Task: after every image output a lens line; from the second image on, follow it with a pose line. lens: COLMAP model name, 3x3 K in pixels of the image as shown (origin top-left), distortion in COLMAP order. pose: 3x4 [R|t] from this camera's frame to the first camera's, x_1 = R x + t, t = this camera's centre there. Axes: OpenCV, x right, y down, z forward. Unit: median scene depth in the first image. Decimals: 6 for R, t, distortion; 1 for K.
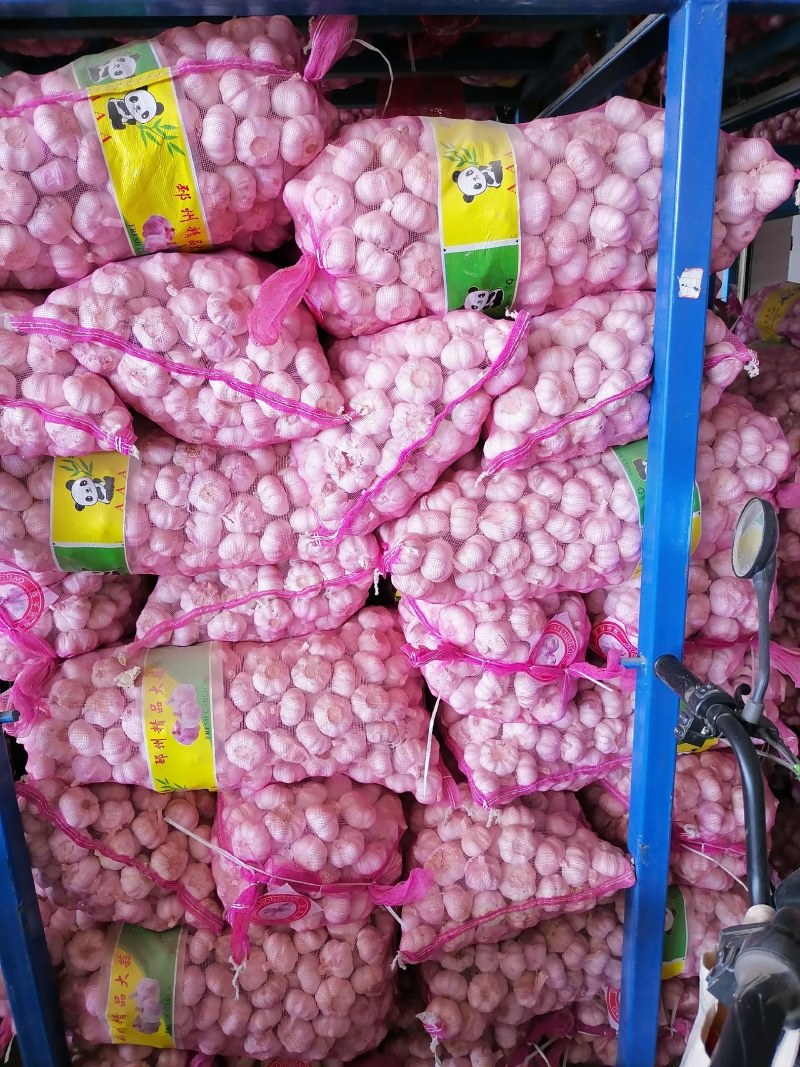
lens RADIAL K [[809.6, 0, 400.0], [0, 809.6, 533.5], [0, 0, 1]] dist [0.032735, -0.044079]
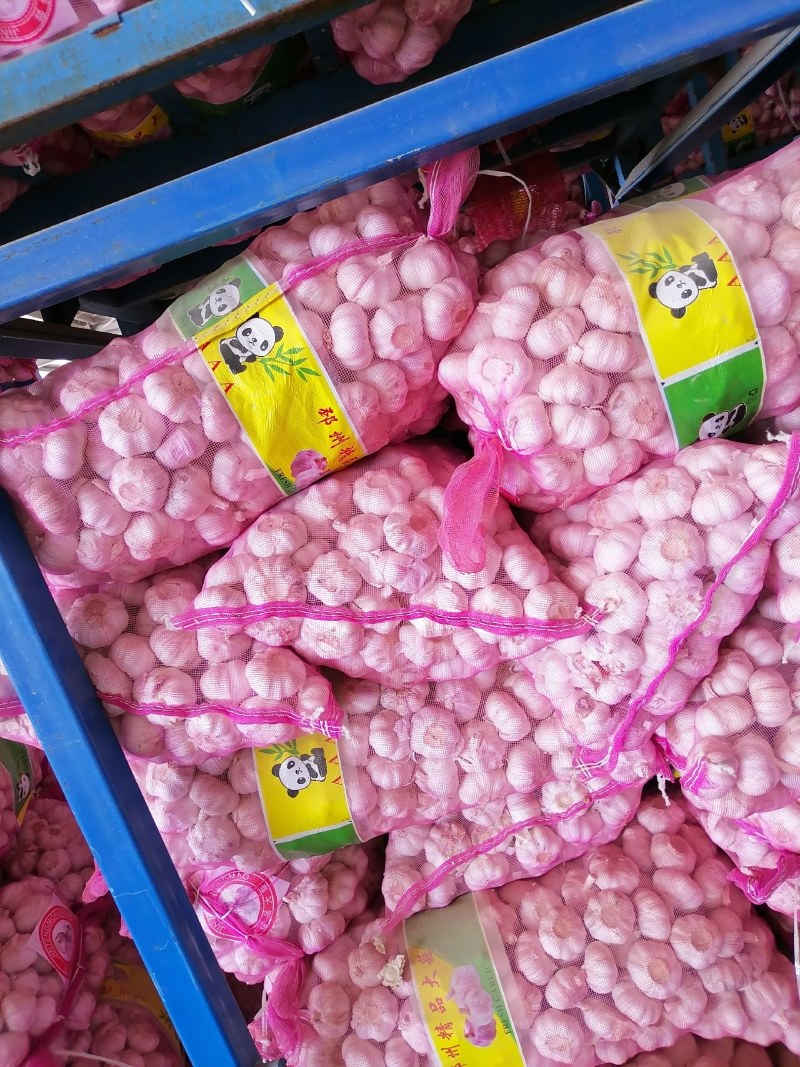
lens RADIAL K [[809.6, 0, 400.0], [0, 809.6, 533.5], [0, 0, 1]] dist [0.032735, -0.044079]
pose [[0.948996, -0.269002, -0.164451, -0.087740], [0.255287, 0.961690, -0.099909, -0.191389], [0.185026, 0.052831, 0.981312, 0.203662]]
